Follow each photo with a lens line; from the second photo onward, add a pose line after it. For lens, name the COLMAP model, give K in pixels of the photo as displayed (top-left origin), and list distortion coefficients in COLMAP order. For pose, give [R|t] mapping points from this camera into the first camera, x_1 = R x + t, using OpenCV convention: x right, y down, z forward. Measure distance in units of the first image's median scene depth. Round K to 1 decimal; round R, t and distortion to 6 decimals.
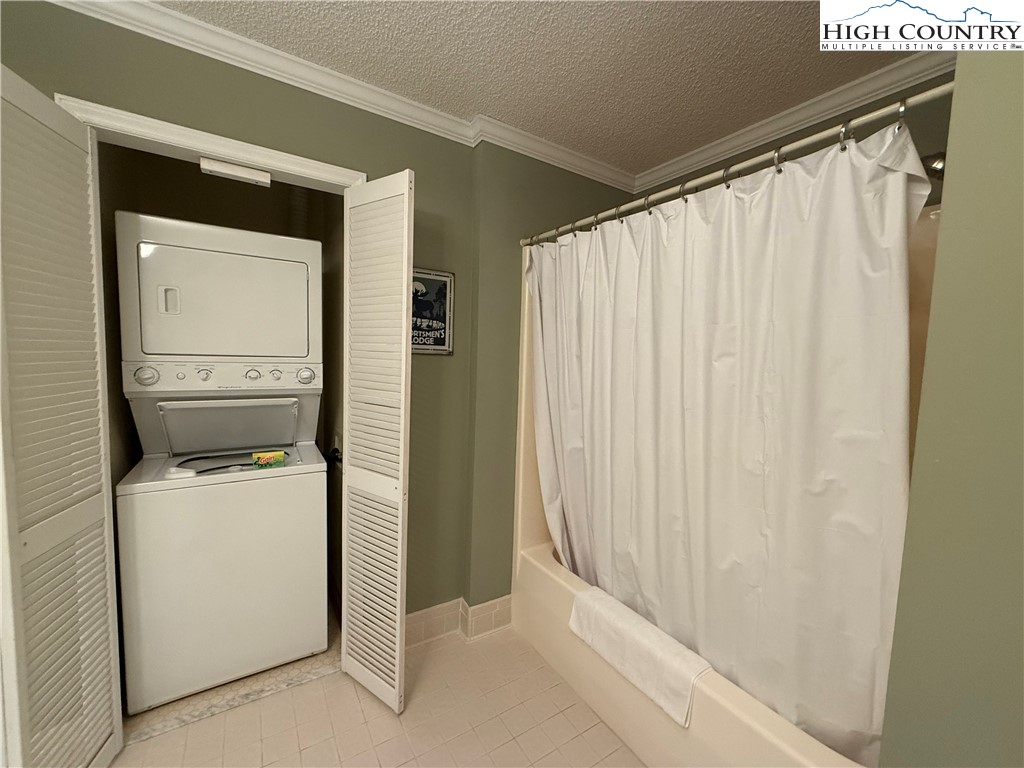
lens RADIAL K [[407.5, 0, 509.0], [0, 407.5, 385.3], [0, 0, 1]] dist [0.000018, -0.000017]
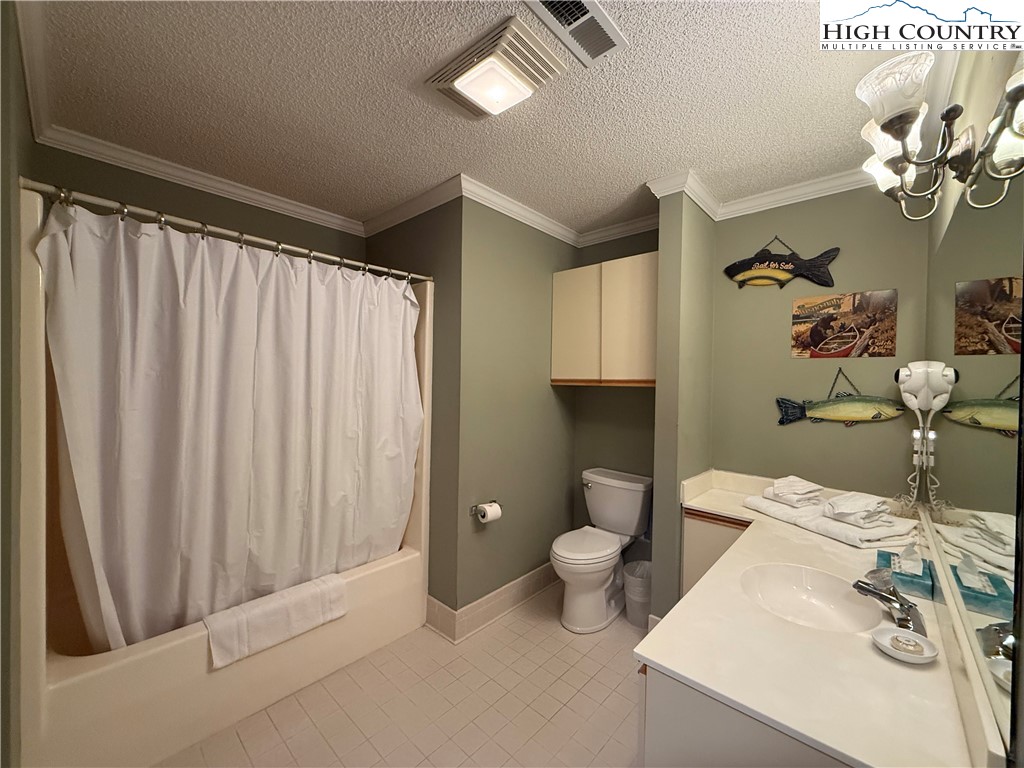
lens RADIAL K [[407.5, 0, 509.0], [0, 407.5, 385.3], [0, 0, 1]] dist [0.000018, -0.000017]
pose [[-0.259884, -0.045763, 0.964555, -1.230971], [0.053974, 0.996626, 0.061827, -0.079947], [-0.964130, 0.068128, -0.256537, 0.779166]]
